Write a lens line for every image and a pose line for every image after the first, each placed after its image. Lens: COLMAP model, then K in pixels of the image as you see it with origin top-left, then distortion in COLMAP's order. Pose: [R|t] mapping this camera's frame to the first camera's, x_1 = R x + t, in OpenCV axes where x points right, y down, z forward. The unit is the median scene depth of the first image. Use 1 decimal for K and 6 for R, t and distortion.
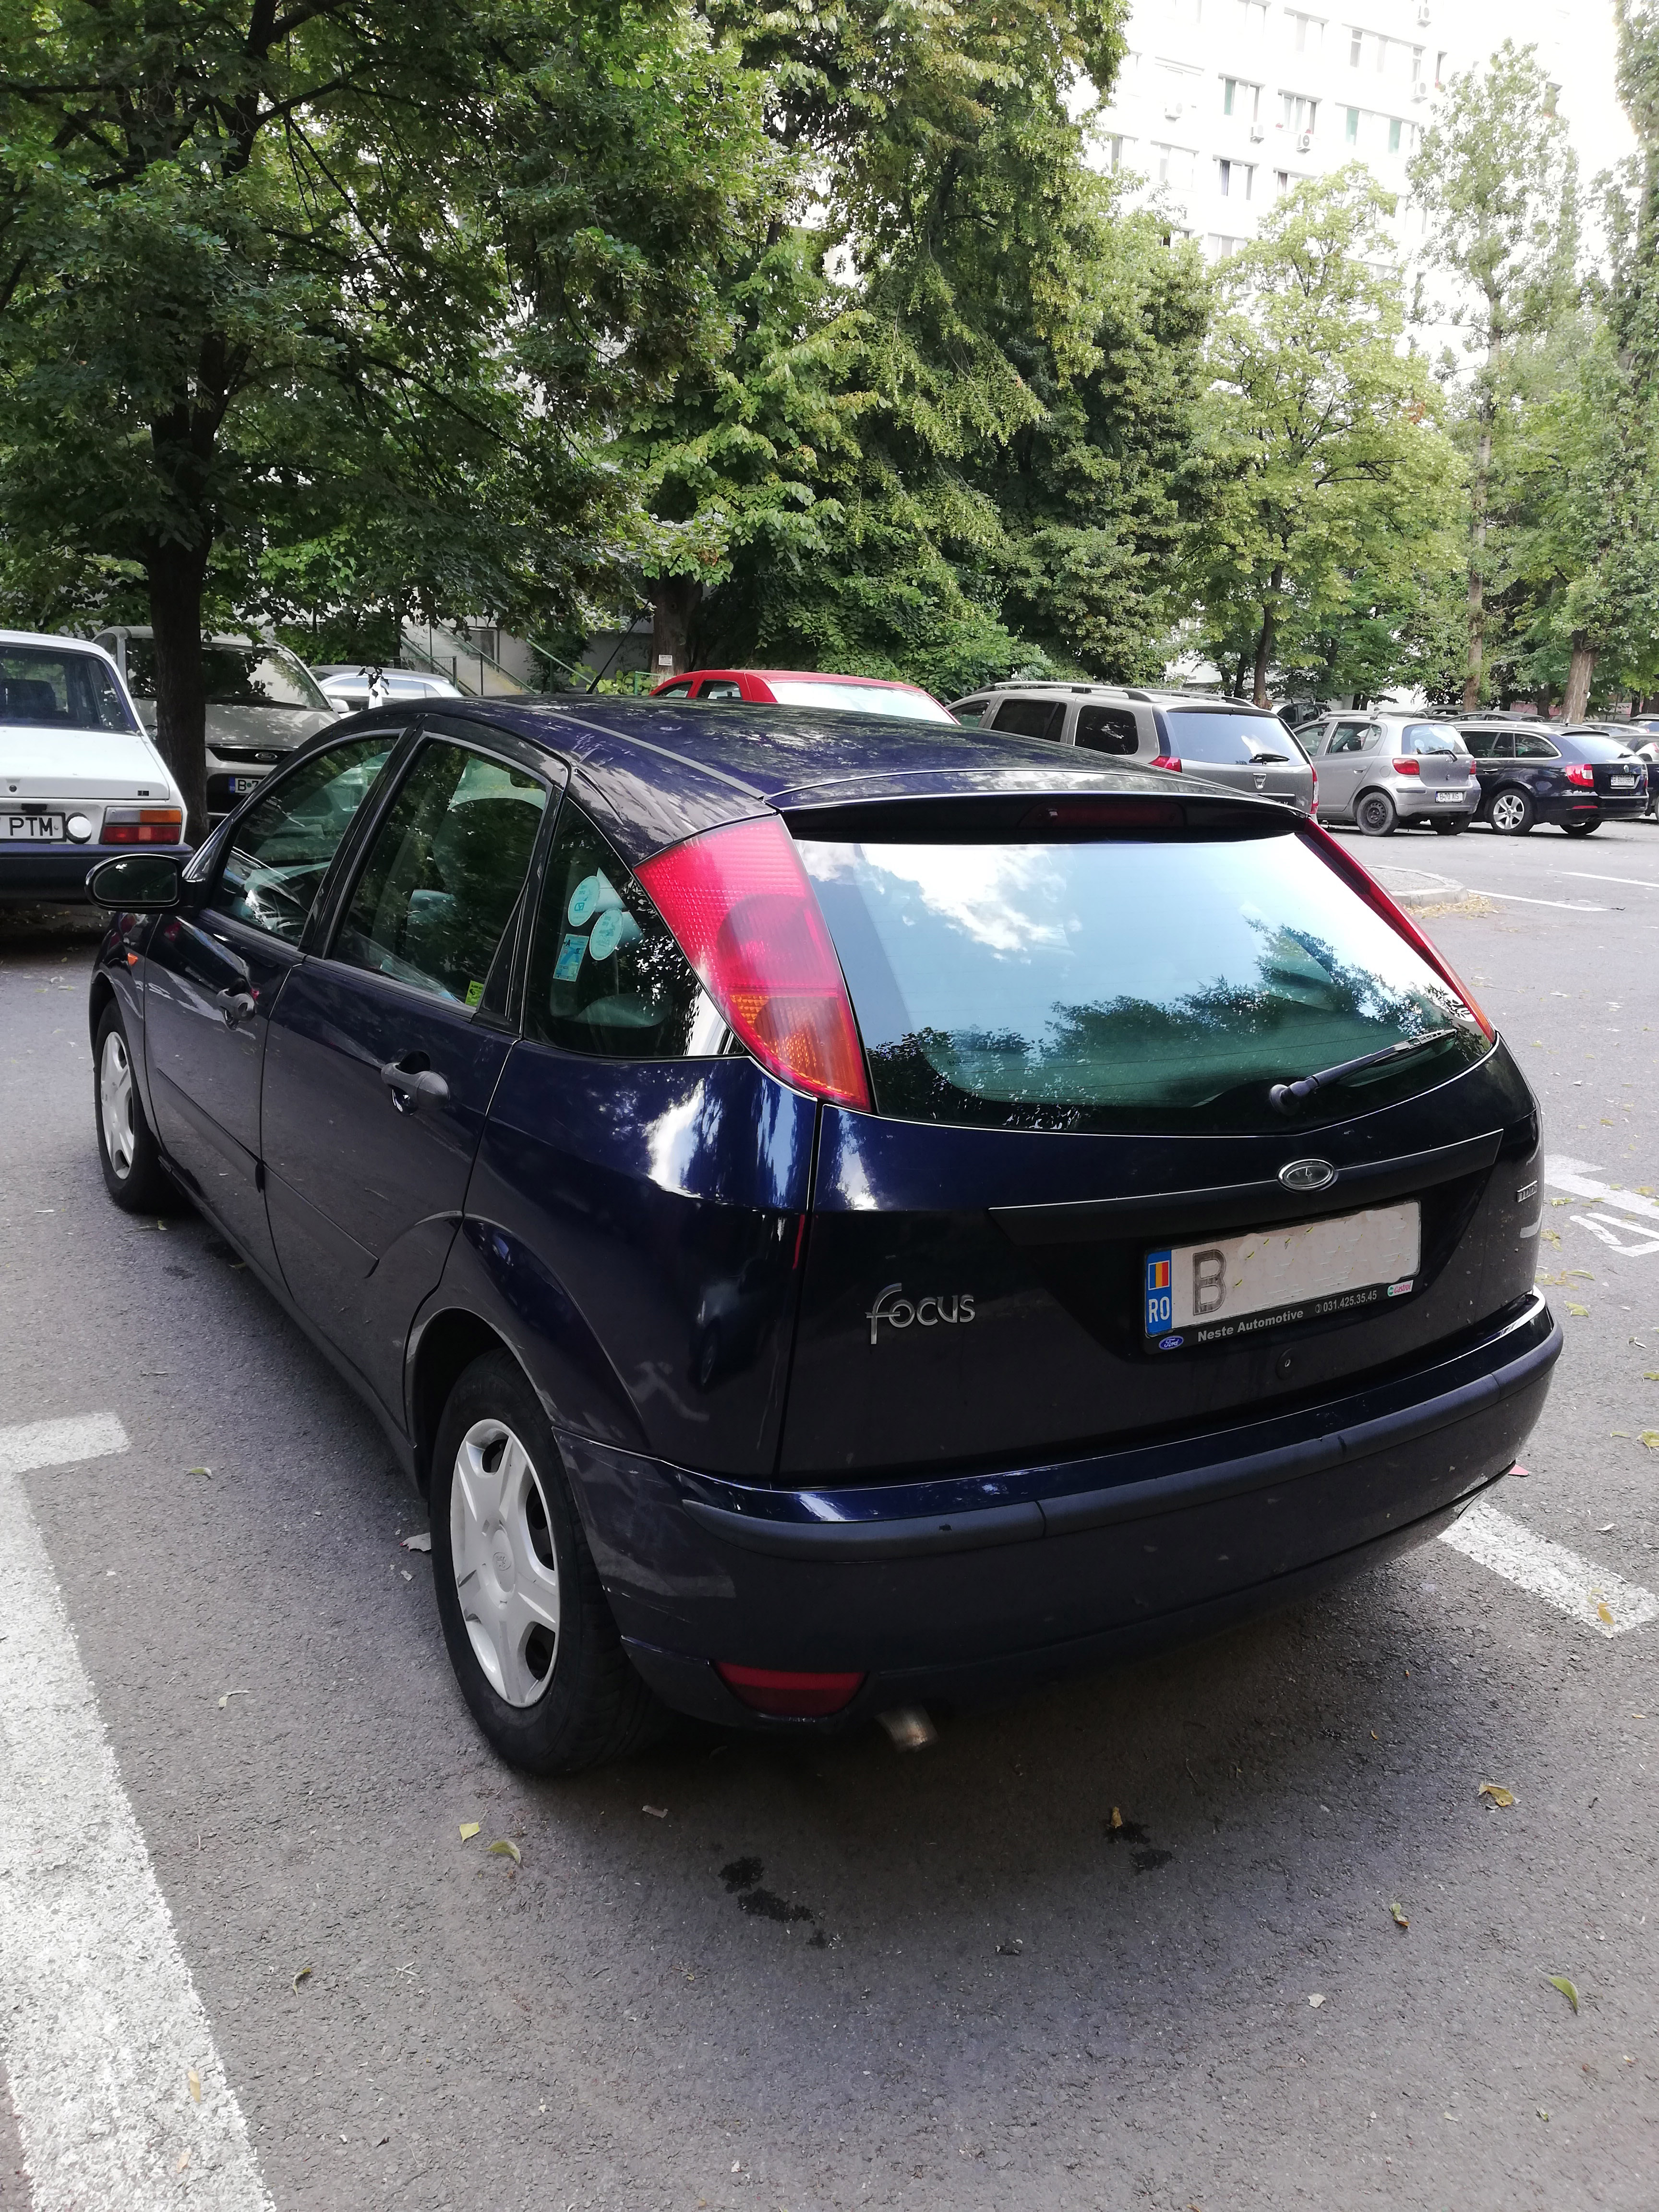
lens RADIAL K [[1706.3, 0, 834.9], [0, 1706.3, 1106.3], [0, 0, 1]] dist [0.024246, -0.033533]
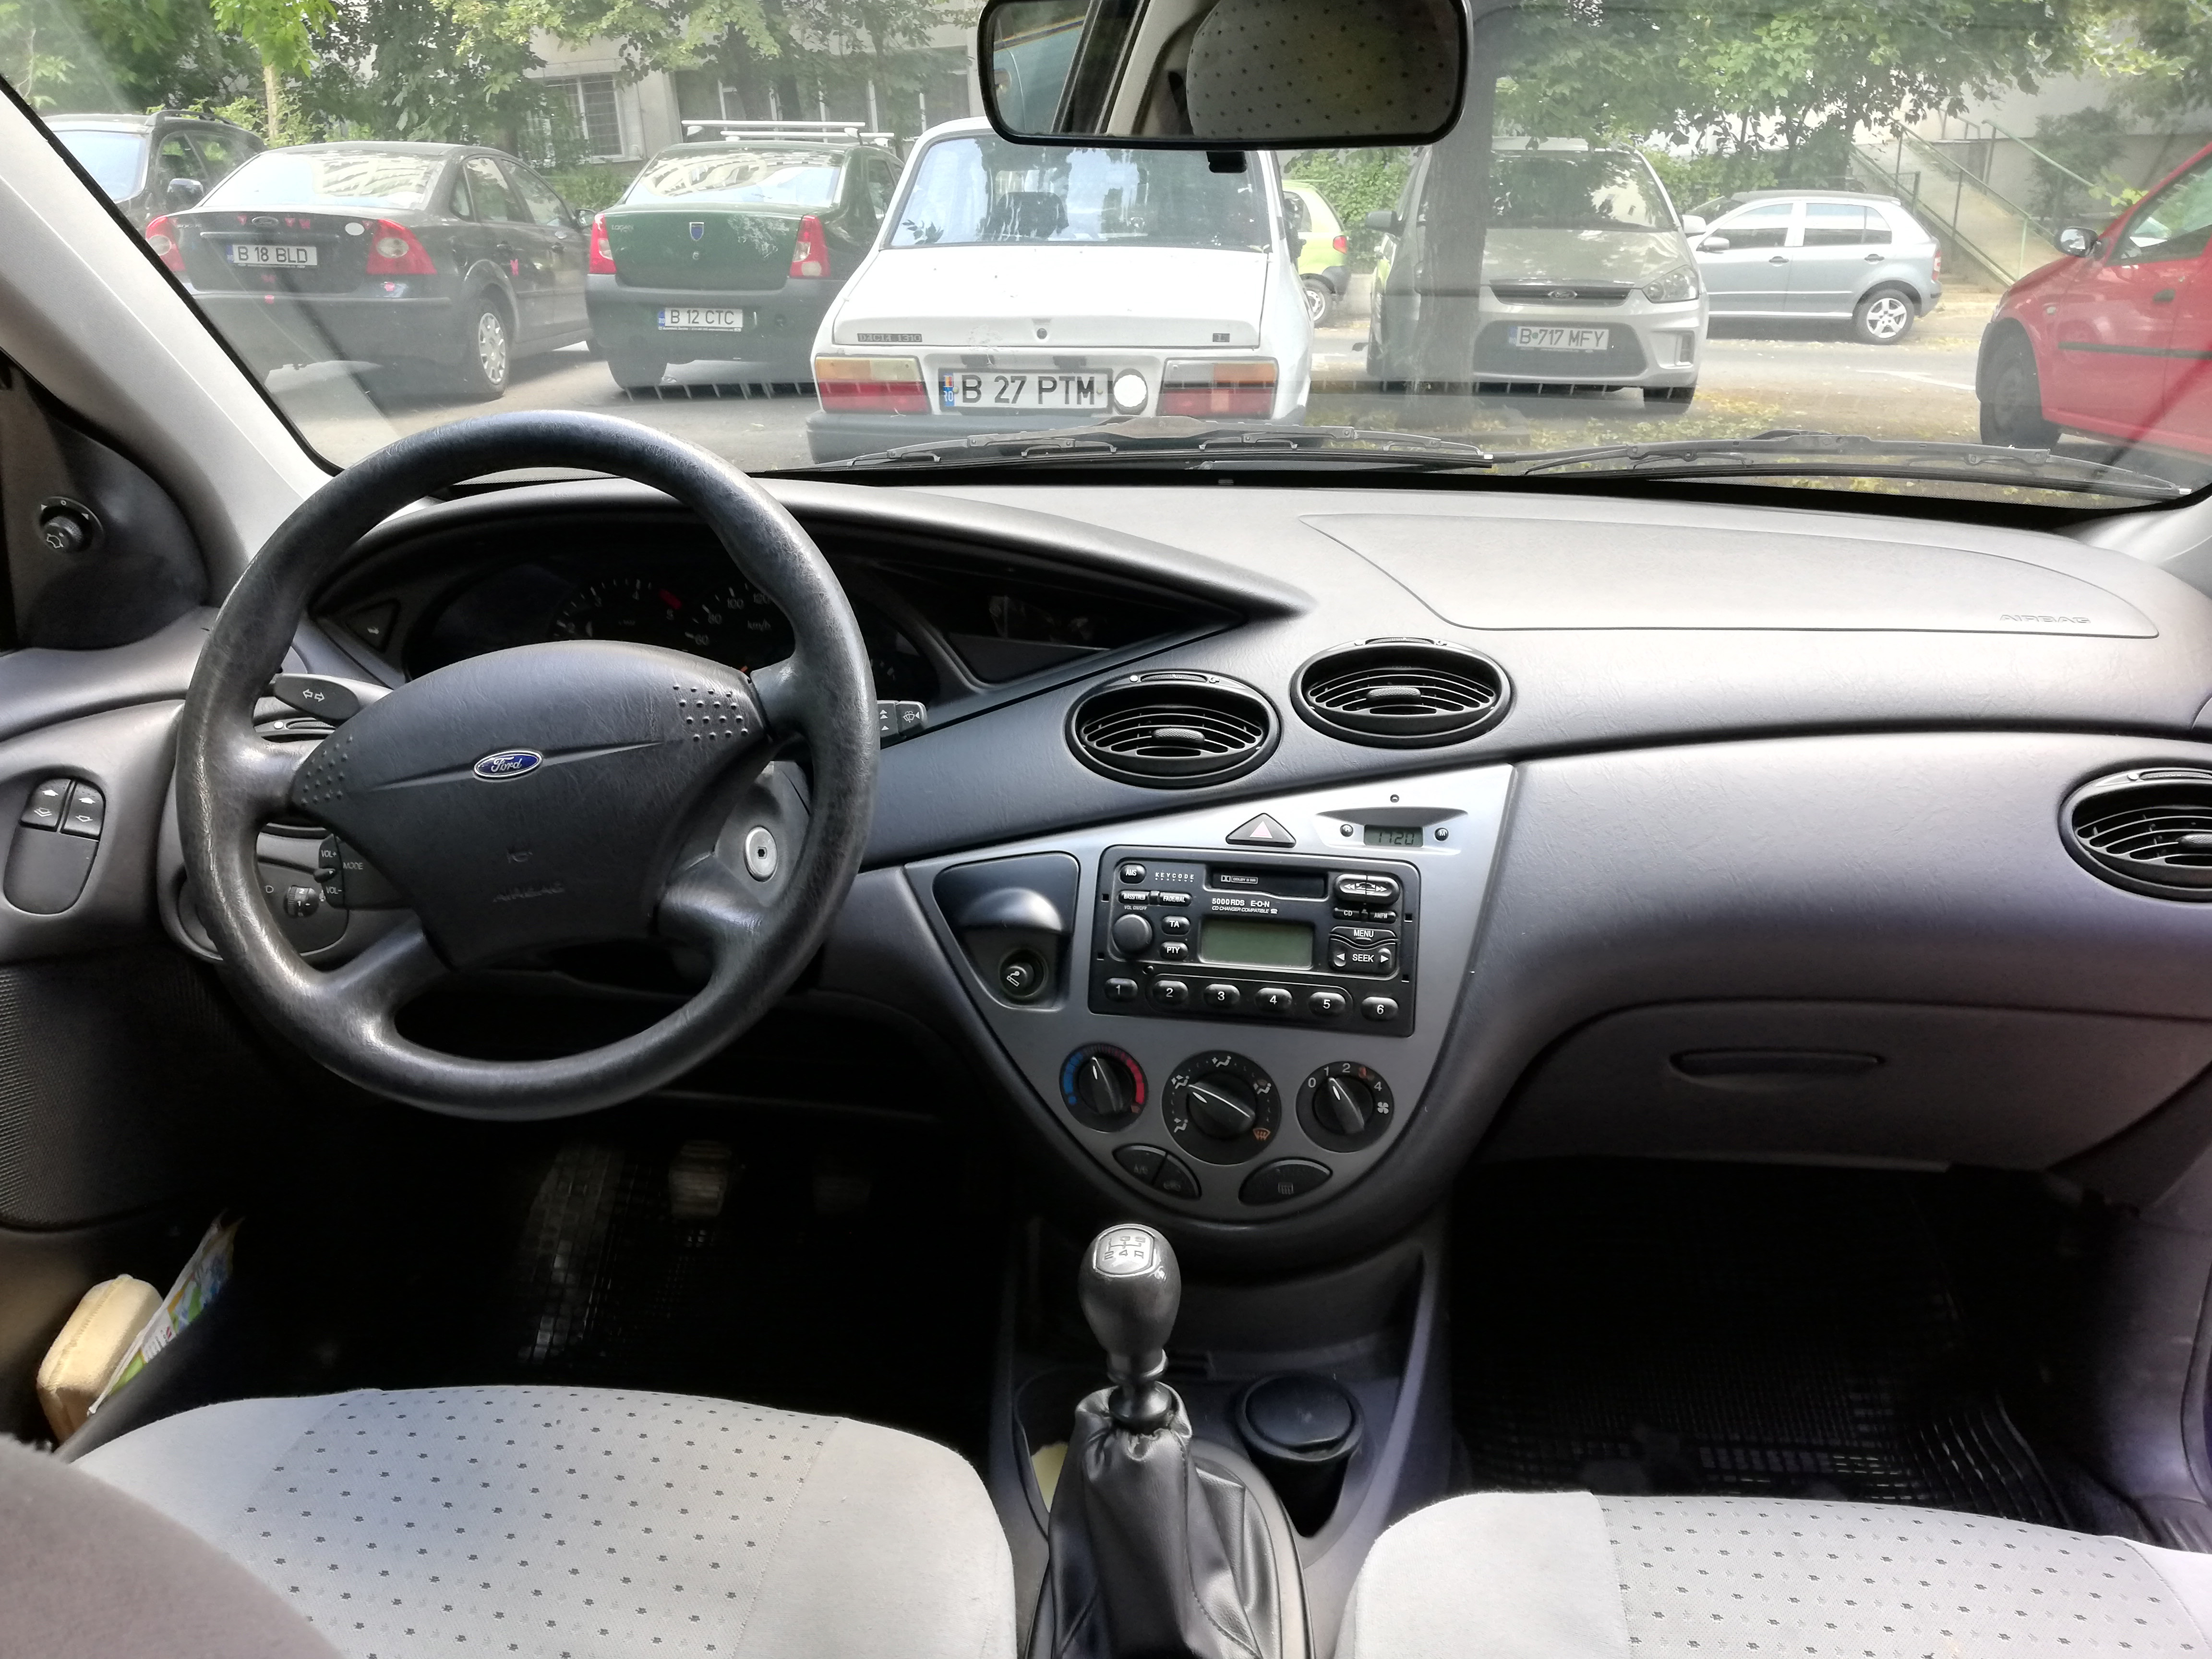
lens RADIAL K [[1706.3, 0, 1101.3], [0, 1706.3, 842.5], [0, 0, 1]] dist [0.024246, -0.033533]
pose [[0.793941, 0.161726, -0.586090, -0.018540], [-0.105884, 0.986021, 0.128648, -0.036571], [0.598703, -0.040081, 0.799967, 0.222968]]
